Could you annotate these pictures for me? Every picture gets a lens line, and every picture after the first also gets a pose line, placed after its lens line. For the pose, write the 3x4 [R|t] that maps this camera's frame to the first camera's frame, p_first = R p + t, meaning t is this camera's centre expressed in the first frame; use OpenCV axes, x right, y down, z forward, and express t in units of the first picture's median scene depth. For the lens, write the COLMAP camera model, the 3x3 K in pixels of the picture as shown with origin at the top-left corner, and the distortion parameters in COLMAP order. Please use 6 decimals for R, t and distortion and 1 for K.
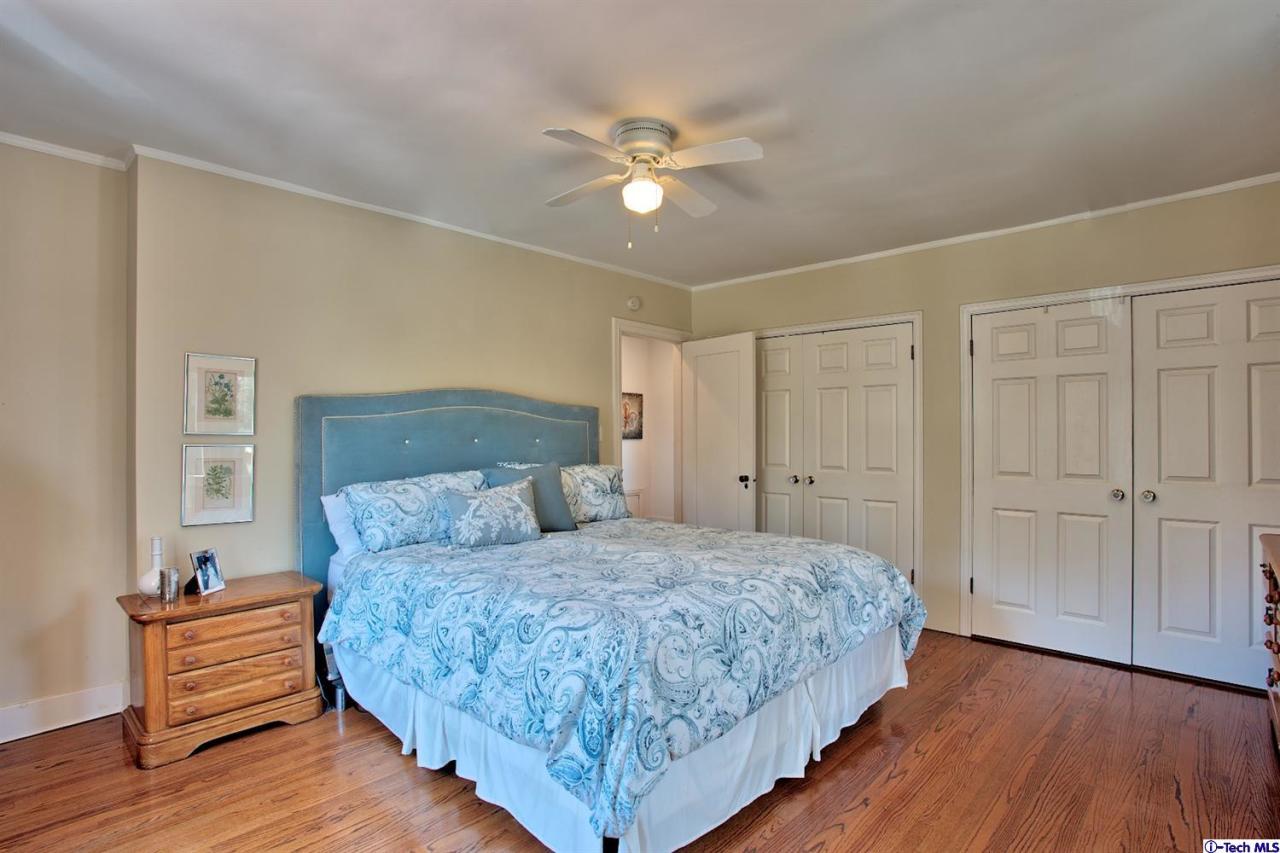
lens RADIAL K [[650.1, 0, 640.0], [0, 650.1, 426.5], [0, 0, 1]] dist [-0.058587, 0.000202]
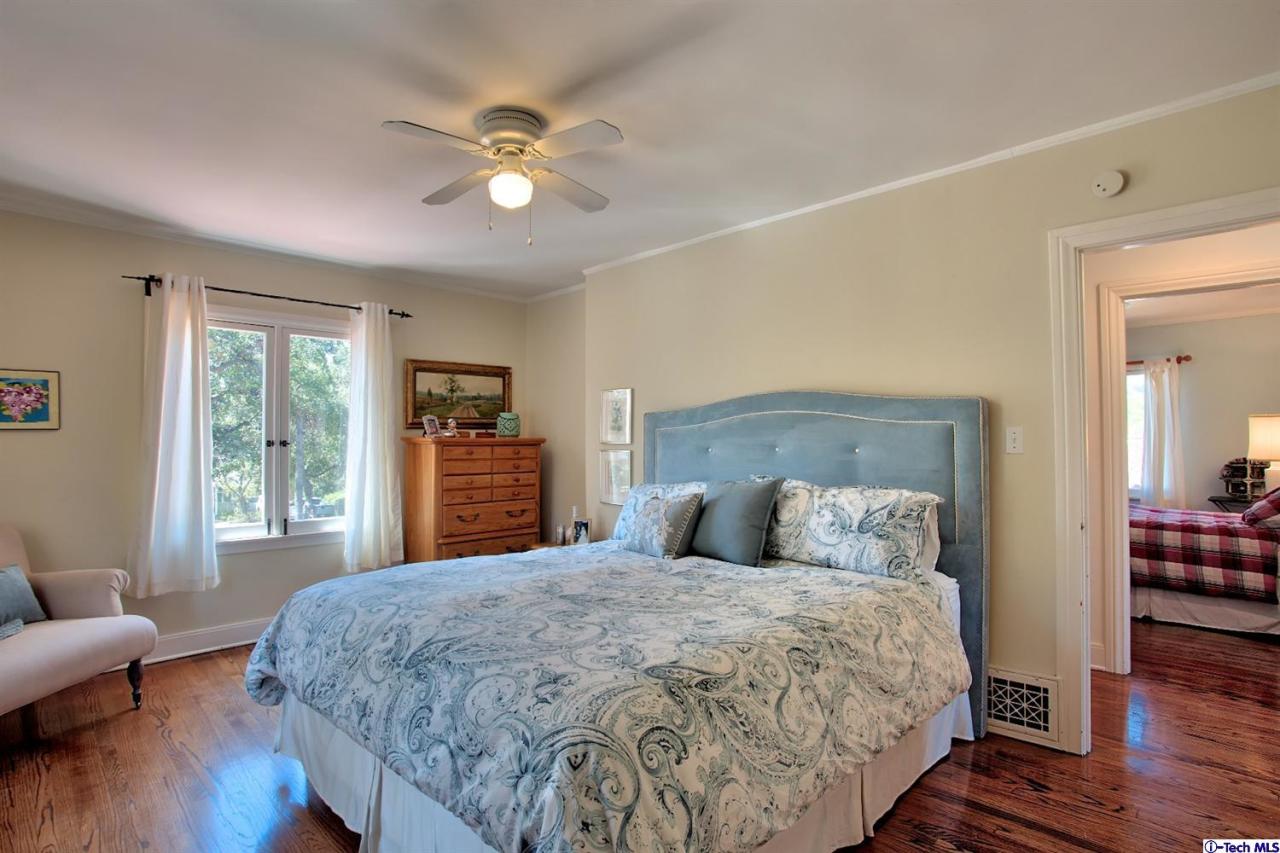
lens RADIAL K [[650.1, 0, 640.0], [0, 650.1, 426.5], [0, 0, 1]] dist [-0.058587, 0.000202]
pose [[-0.035578, -0.023338, -0.999094, 0.845525], [0.017210, 0.999565, -0.023962, 0.011124], [0.999219, -0.018047, -0.035161, 1.104958]]
